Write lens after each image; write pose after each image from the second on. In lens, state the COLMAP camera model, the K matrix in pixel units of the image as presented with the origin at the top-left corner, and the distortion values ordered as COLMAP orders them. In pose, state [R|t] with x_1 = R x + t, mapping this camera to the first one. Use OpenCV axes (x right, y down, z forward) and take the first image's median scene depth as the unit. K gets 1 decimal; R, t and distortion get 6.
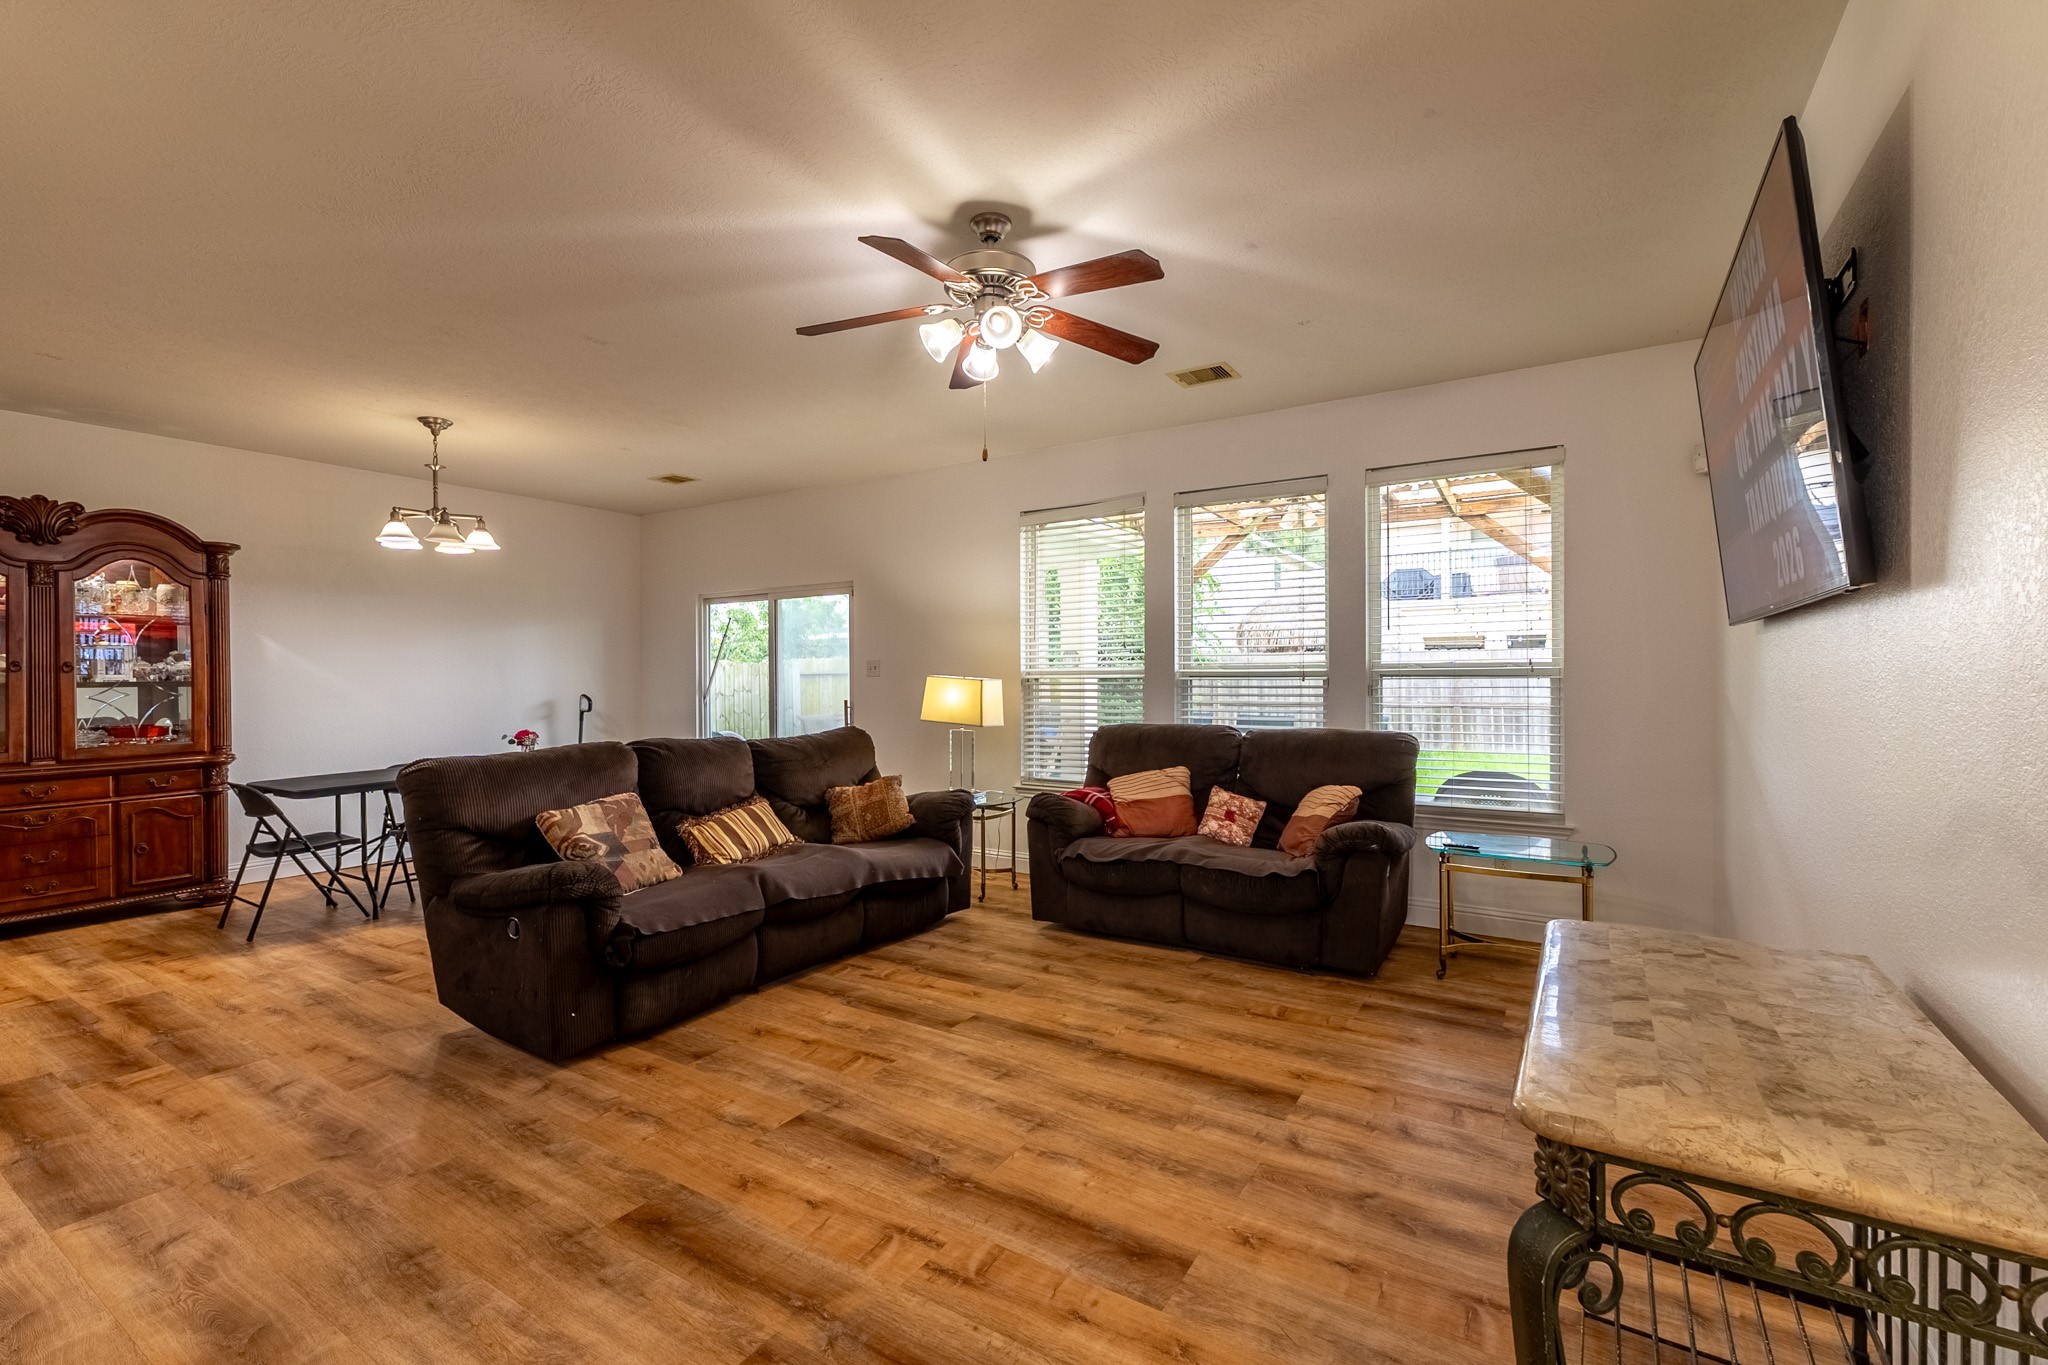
lens RADIAL K [[871.3, 0, 1029.9], [0, 871.3, 676.9], [0, 0, 1]] dist [0.006636, -0.000793]
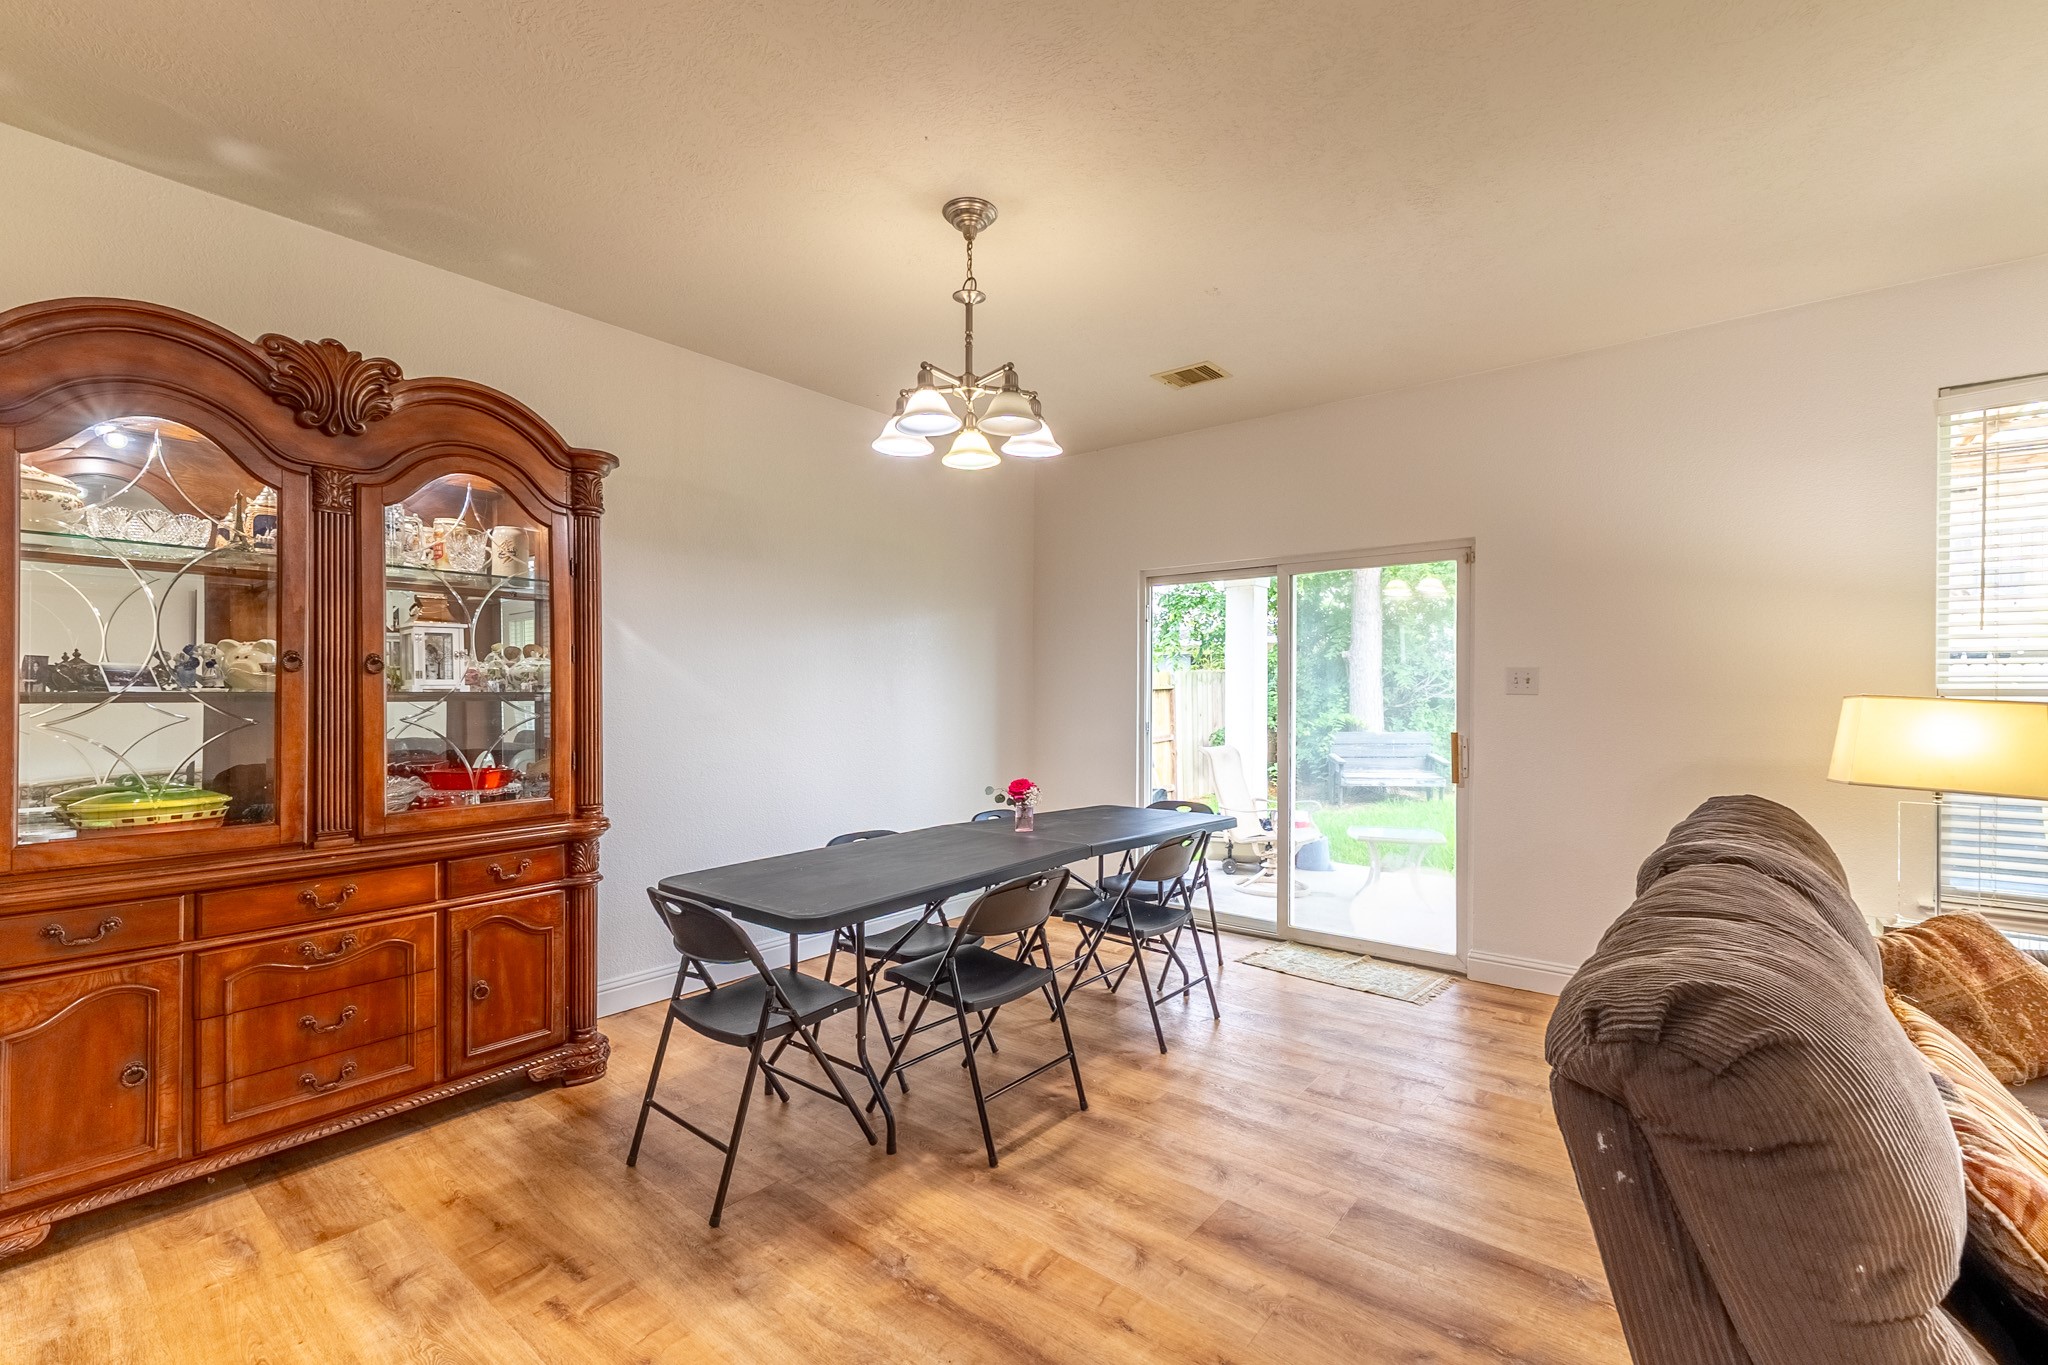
lens RADIAL K [[871.3, 0, 1015.9], [0, 871.3, 695.1], [0, 0, 1]] dist [0.006636, -0.000793]
pose [[0.992112, 0.010887, -0.124881, -0.644423], [-0.010601, 0.999939, 0.002956, 0.002477], [0.124905, -0.001609, 0.992167, 0.520888]]
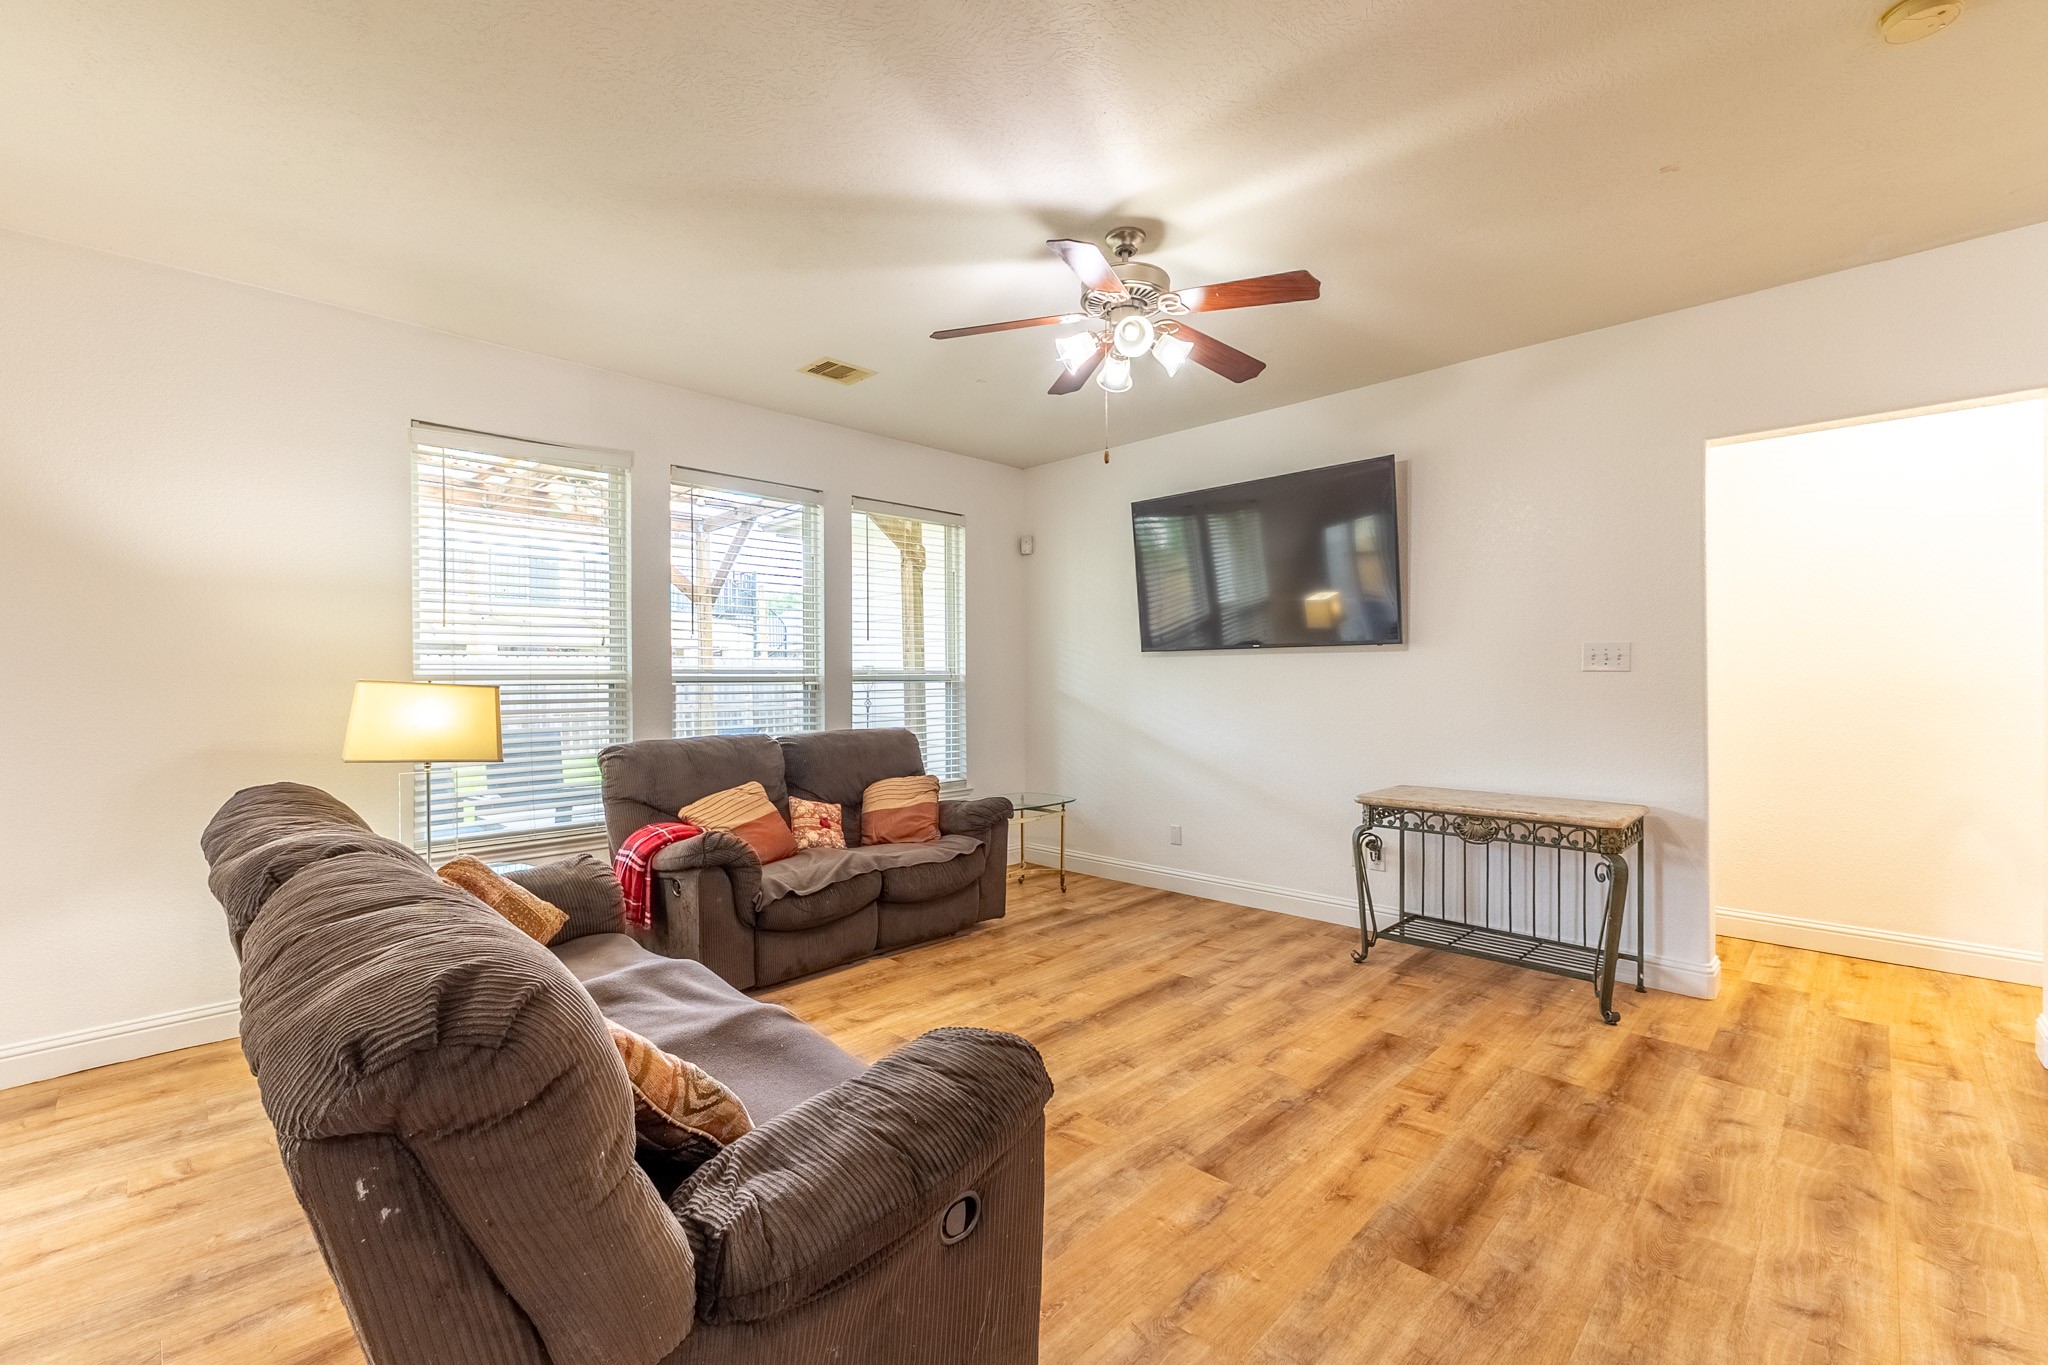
lens RADIAL K [[871.3, 0, 1017.5], [0, 871.3, 679.8], [0, 0, 1]] dist [0.006636, -0.000793]
pose [[0.219701, 0.002534, 0.975564, -0.677382], [0.005434, 0.999978, -0.003821, 0.002896], [-0.975552, 0.006141, 0.219682, 0.566810]]
